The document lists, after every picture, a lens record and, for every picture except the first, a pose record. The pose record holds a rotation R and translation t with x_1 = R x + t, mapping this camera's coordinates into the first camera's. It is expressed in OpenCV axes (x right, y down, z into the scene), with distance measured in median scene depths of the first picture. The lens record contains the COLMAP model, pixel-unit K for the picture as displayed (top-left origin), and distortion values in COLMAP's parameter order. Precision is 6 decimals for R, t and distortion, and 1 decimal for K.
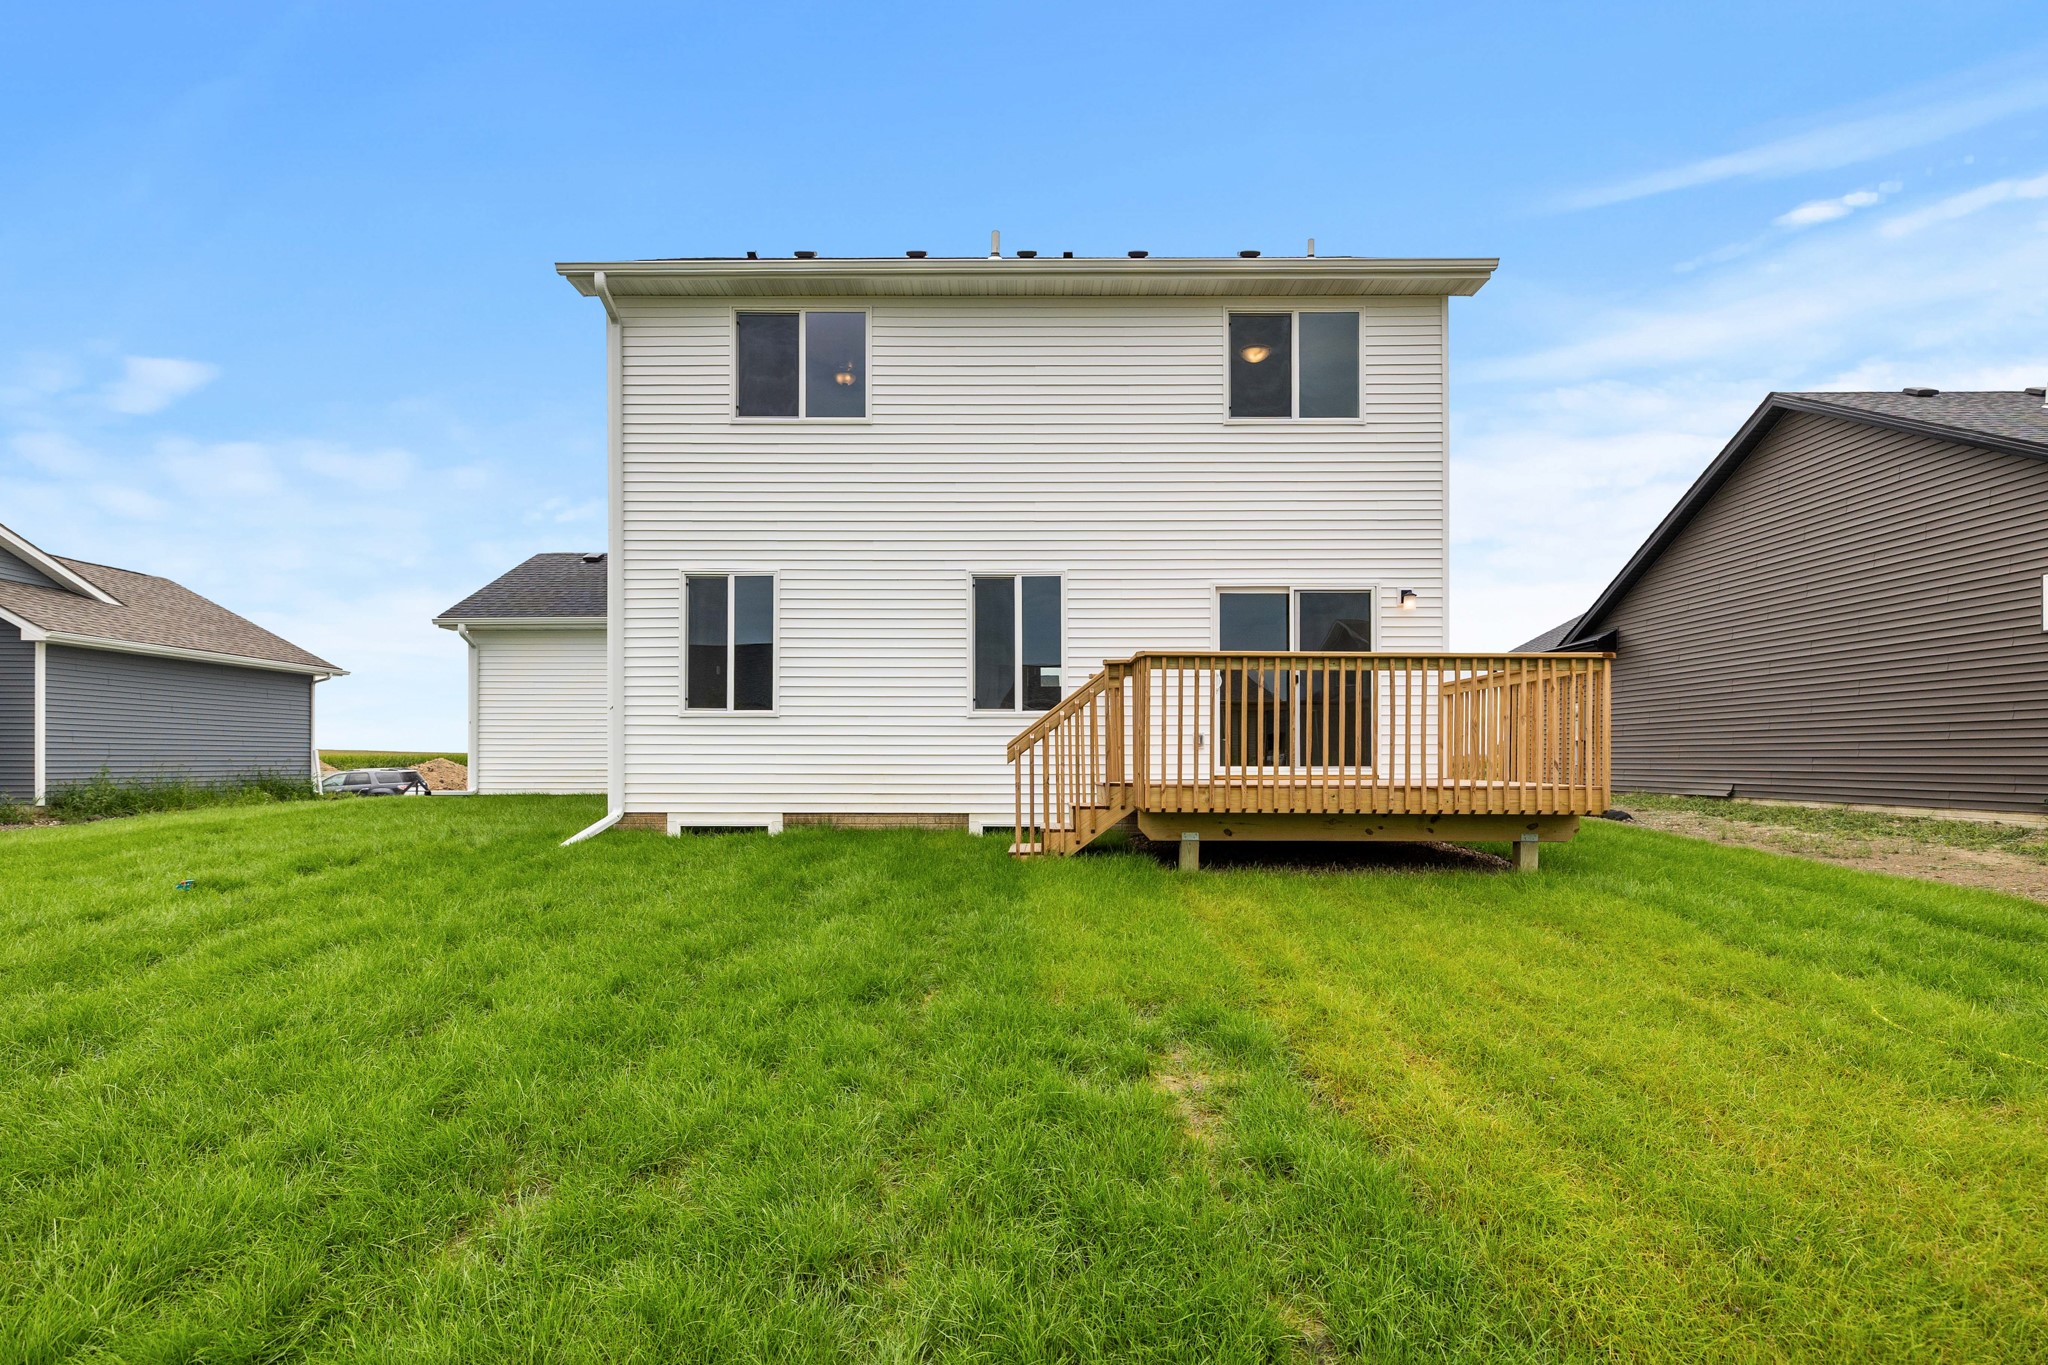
lens RADIAL K [[980.5, 0, 1024.4], [0, 980.5, 759.7], [0, 0, 1]] dist [0.015738, 0.000184]
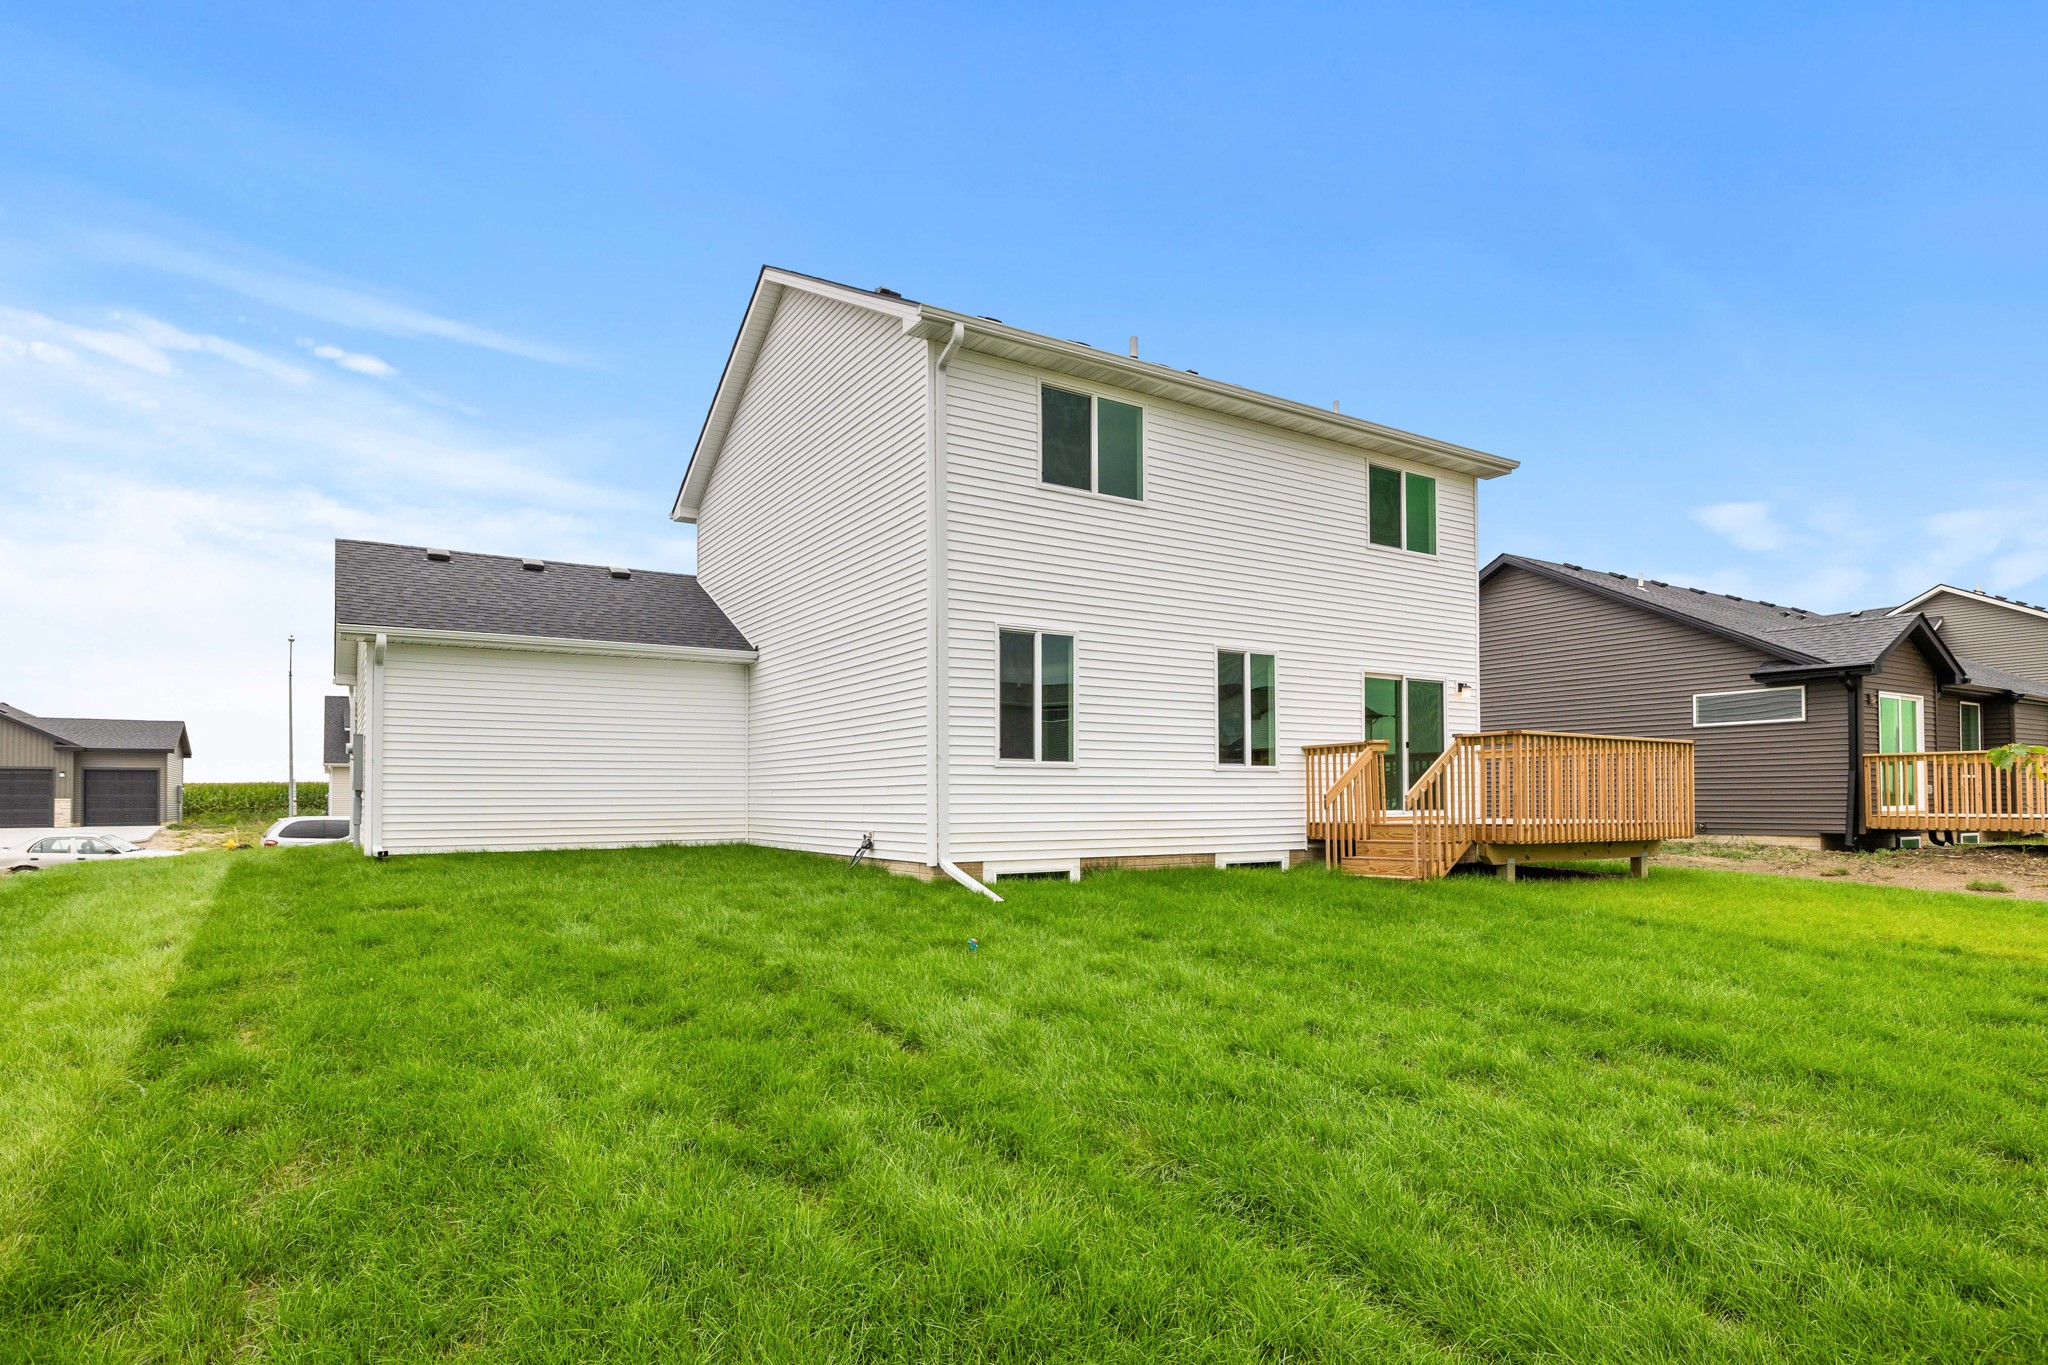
lens RADIAL K [[1093.0, 0, 1022.4], [0, 1093.0, 799.9], [0, 0, 1]] dist [-0.000272, -0.000015]
pose [[0.842295, -0.003505, 0.539005, -0.945307], [0.003616, 0.999993, 0.000853, -0.010206], [-0.539004, 0.001231, 0.842302, 0.027940]]
